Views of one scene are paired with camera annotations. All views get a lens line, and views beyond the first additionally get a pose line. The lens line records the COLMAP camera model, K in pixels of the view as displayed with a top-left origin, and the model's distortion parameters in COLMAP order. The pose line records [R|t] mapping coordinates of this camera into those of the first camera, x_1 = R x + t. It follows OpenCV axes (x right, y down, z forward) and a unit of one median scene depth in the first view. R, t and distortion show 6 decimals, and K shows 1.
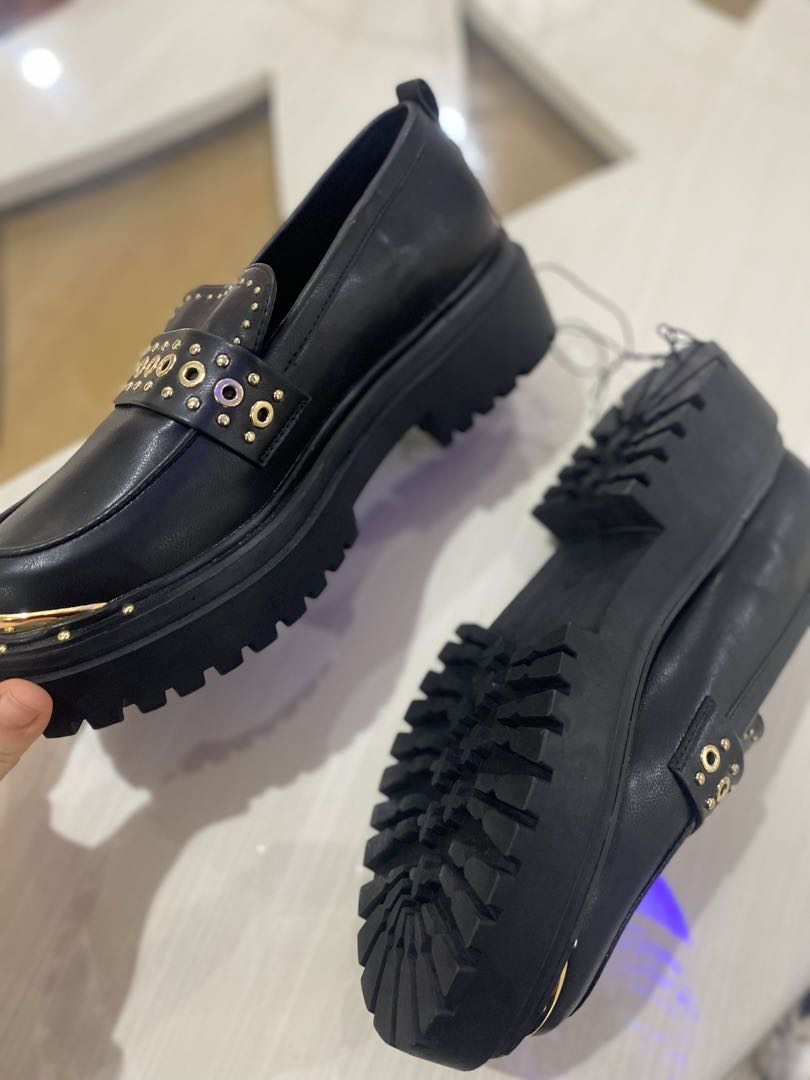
lens RADIAL K [[829.5, 0, 405.0], [0, 829.5, 540.0], [0, 0, 1]] dist [-0.031820, -0.000008]
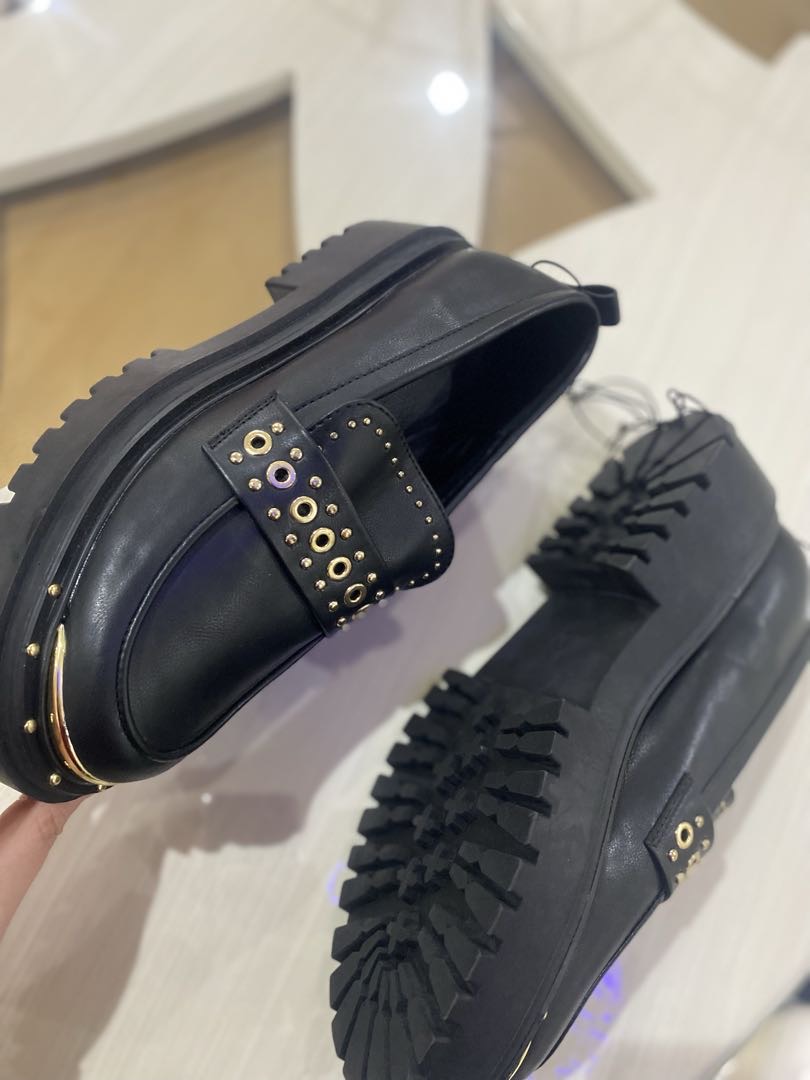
lens RADIAL K [[829.5, 0, 405.0], [0, 829.5, 540.0], [0, 0, 1]] dist [-0.031820, -0.000008]
pose [[0.995807, 0.080310, 0.043800, -0.054997], [-0.082118, 0.995771, 0.041191, -0.118736], [-0.040307, -0.044615, 0.998191, -0.005001]]
